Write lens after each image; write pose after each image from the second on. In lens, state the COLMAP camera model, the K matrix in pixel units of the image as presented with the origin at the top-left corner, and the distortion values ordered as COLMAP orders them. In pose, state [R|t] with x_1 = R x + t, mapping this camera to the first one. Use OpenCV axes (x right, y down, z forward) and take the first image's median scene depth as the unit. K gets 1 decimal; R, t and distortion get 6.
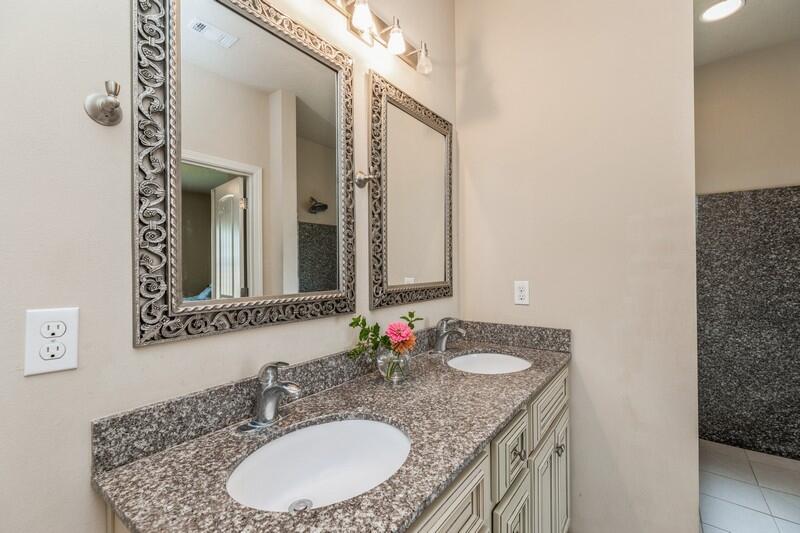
lens RADIAL K [[359.7, 0, 397.7], [0, 359.7, 264.4], [0, 0, 1]] dist [0.003022, -0.000523]
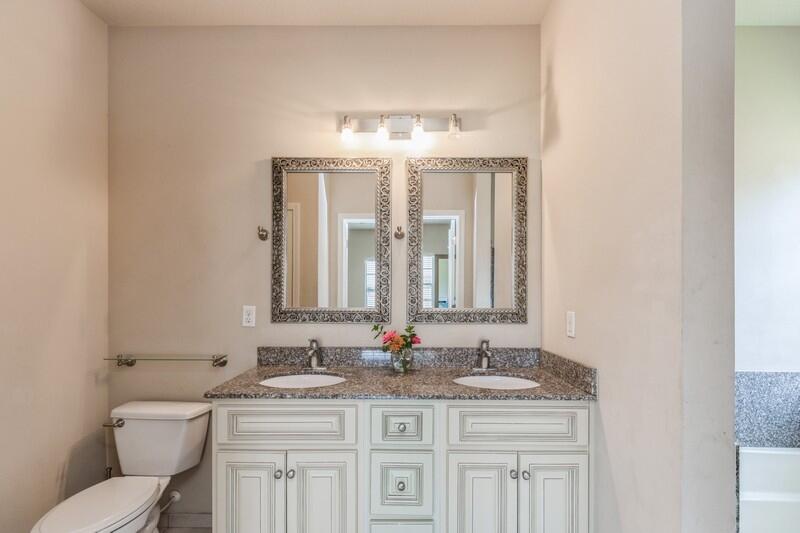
lens RADIAL K [[359.7, 0, 397.9], [0, 359.7, 293.5], [0, 0, 1]] dist [0.003022, -0.000523]
pose [[0.587151, 0.015568, -0.809328, 1.148589], [-0.004235, 0.999860, 0.016161, -0.018300], [0.809466, -0.006062, 0.587135, 0.124975]]
